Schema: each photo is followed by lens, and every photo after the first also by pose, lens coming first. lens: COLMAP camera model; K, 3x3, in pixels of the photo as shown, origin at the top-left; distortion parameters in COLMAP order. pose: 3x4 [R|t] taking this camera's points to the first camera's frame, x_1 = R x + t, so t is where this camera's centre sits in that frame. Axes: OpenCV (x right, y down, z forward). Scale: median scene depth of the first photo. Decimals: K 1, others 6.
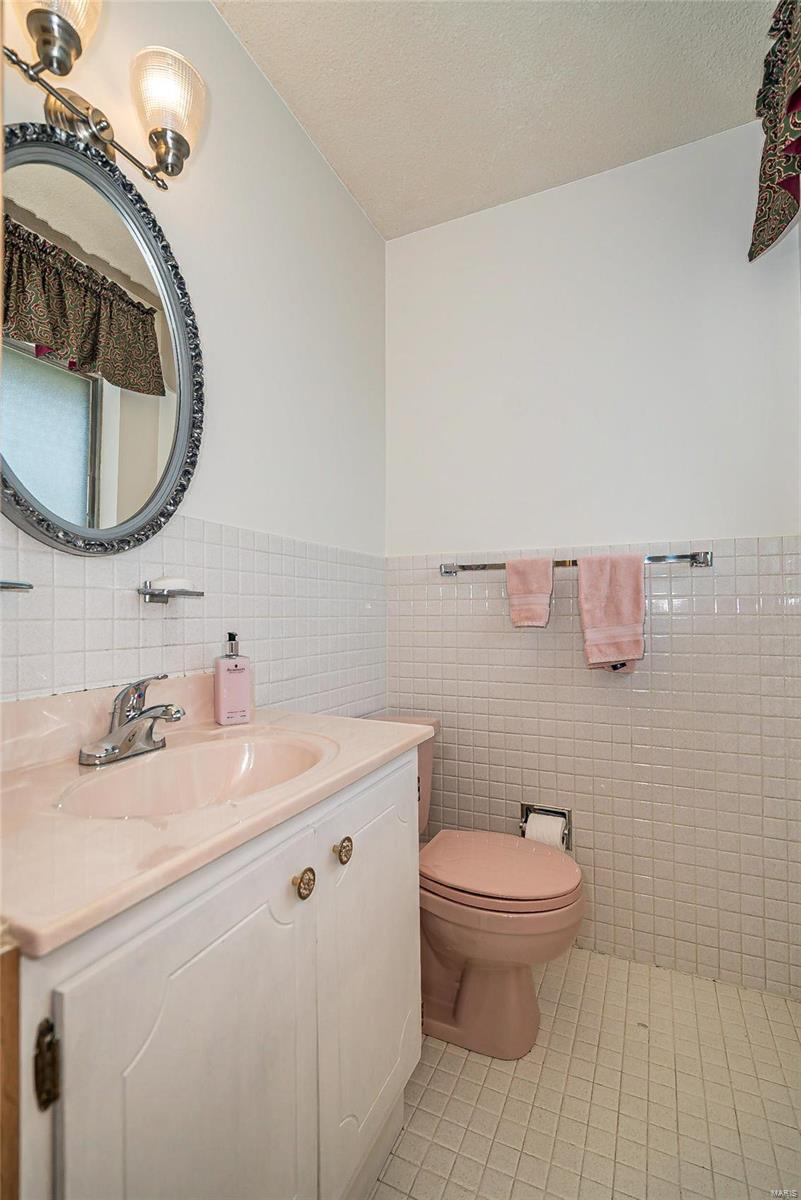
lens RADIAL K [[541.0, 0, 400.5], [0, 541.0, 600.0], [0, 0, 1]] dist [-0.000436, 0.000393]
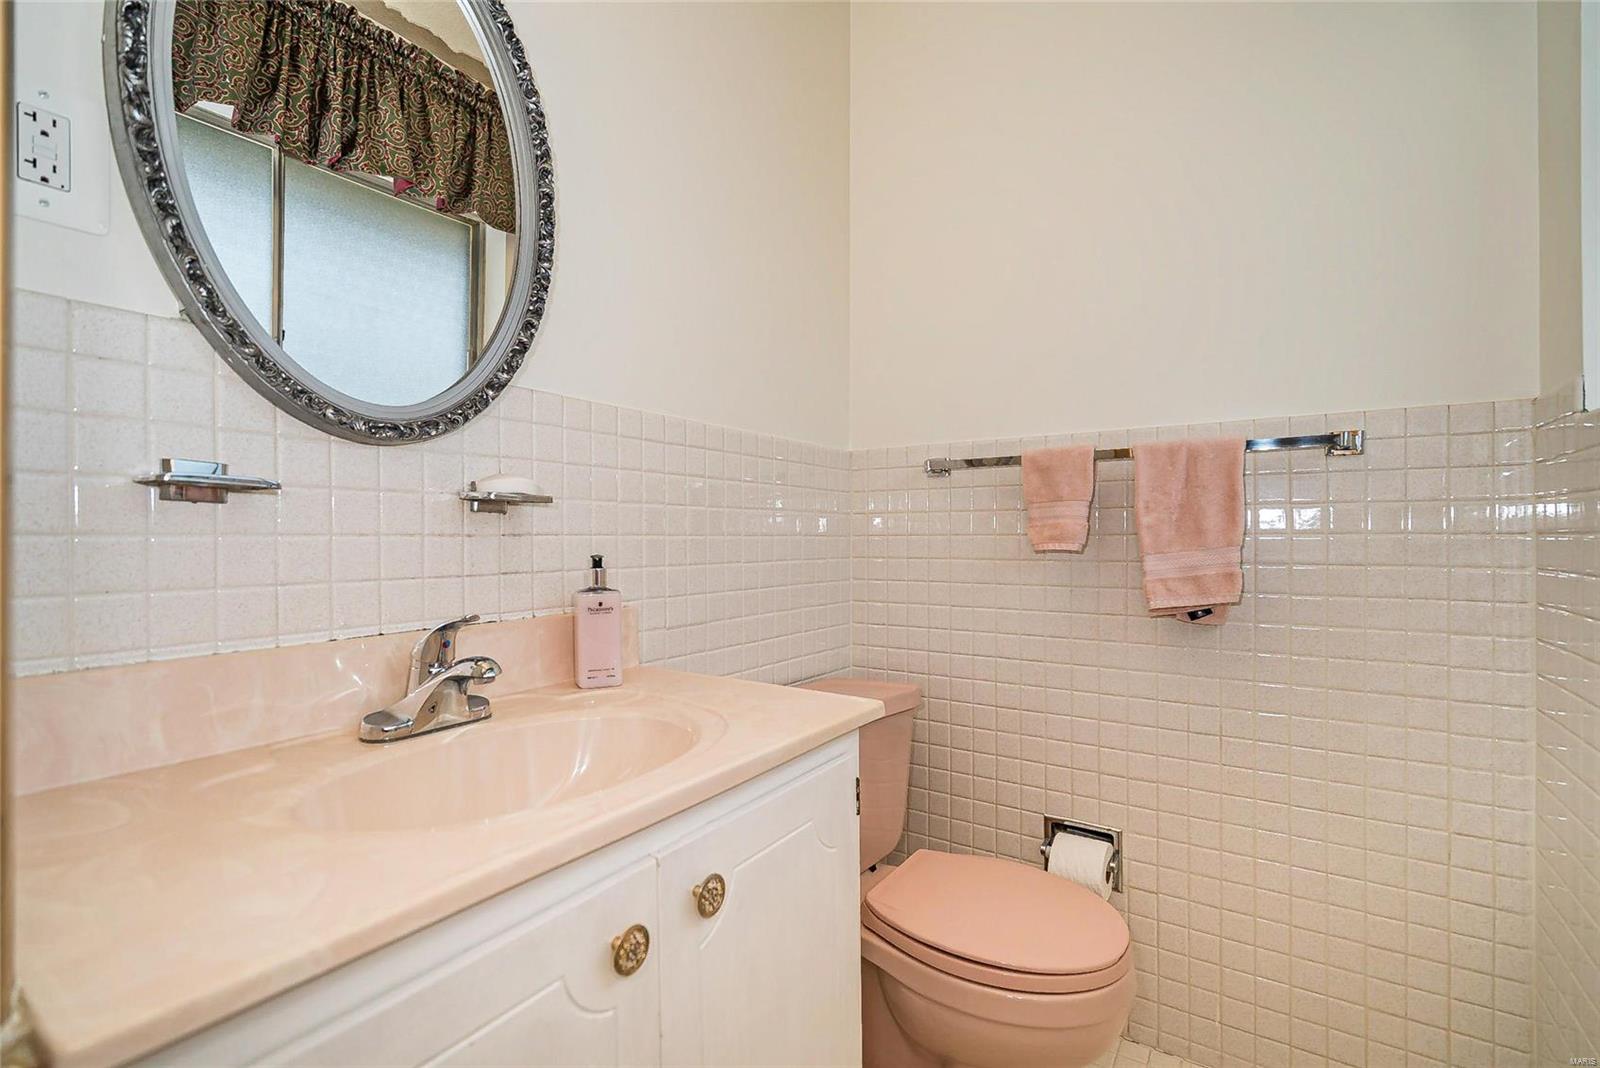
lens RADIAL K [[721.3, 0, 802.8], [0, 721.3, 533.8], [0, 0, 1]] dist [-0.000436, 0.000393]
pose [[0.989137, 0.002317, -0.146975, 0.067254], [0.000829, 0.999772, 0.021345, 0.009633], [0.146991, -0.021235, 0.988910, 0.096235]]
